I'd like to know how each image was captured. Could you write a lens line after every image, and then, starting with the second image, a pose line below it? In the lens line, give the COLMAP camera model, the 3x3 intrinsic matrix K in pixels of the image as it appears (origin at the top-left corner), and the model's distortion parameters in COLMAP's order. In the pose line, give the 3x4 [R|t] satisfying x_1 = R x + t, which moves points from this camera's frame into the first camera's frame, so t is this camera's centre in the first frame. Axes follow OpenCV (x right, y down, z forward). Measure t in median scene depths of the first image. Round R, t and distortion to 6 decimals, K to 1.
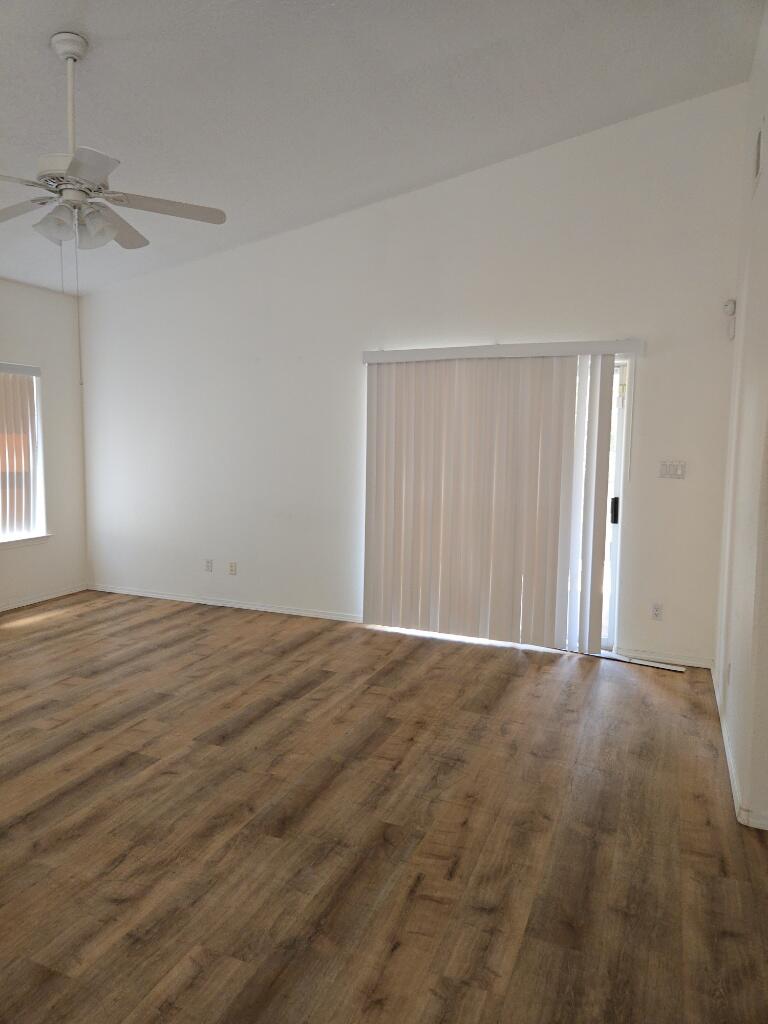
lens RADIAL K [[684.9, 0, 379.1], [0, 684.9, 513.9], [0, 0, 1]] dist [0.065732, -0.059609]
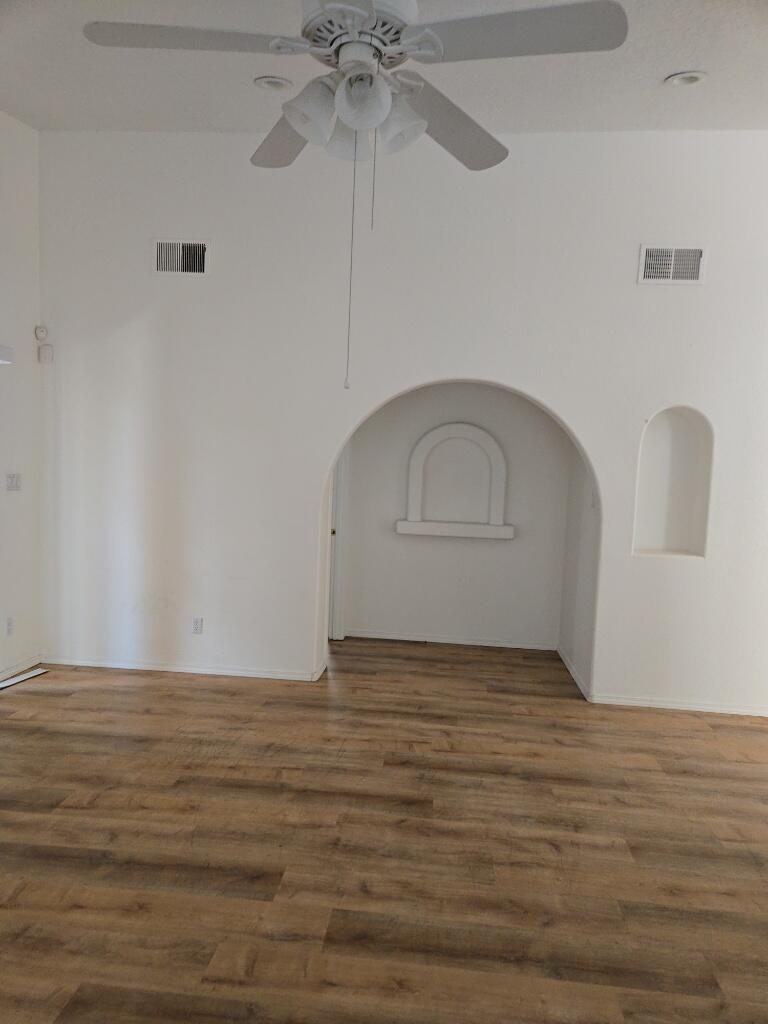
lens RADIAL K [[684.9, 0, 379.1], [0, 684.9, 513.9], [0, 0, 1]] dist [0.065732, -0.059609]
pose [[-0.296589, -0.089987, 0.950756, -1.051391], [0.059940, 0.991834, 0.112574, -0.149862], [-0.953122, 0.090376, -0.288773, 1.196730]]
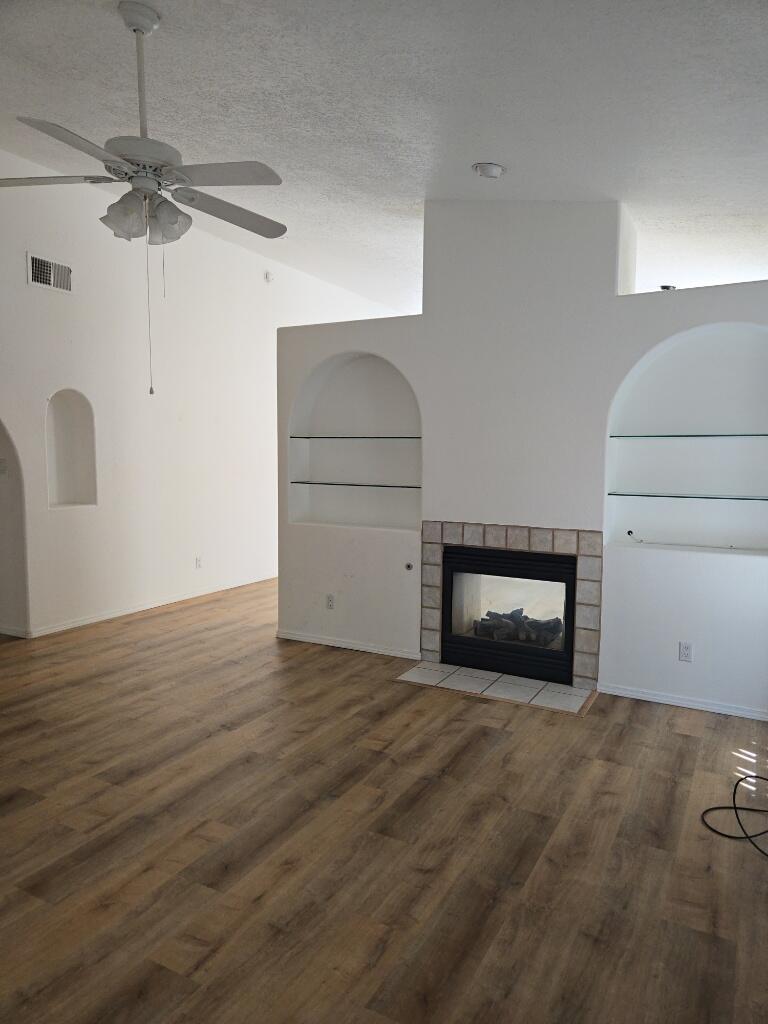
lens RADIAL K [[684.9, 0, 379.1], [0, 684.9, 513.9], [0, 0, 1]] dist [0.065732, -0.059609]
pose [[-0.993216, -0.029249, 0.112548, -0.871693], [-0.005786, 0.979082, 0.203385, -0.230943], [-0.116142, 0.201354, -0.972609, 1.952943]]
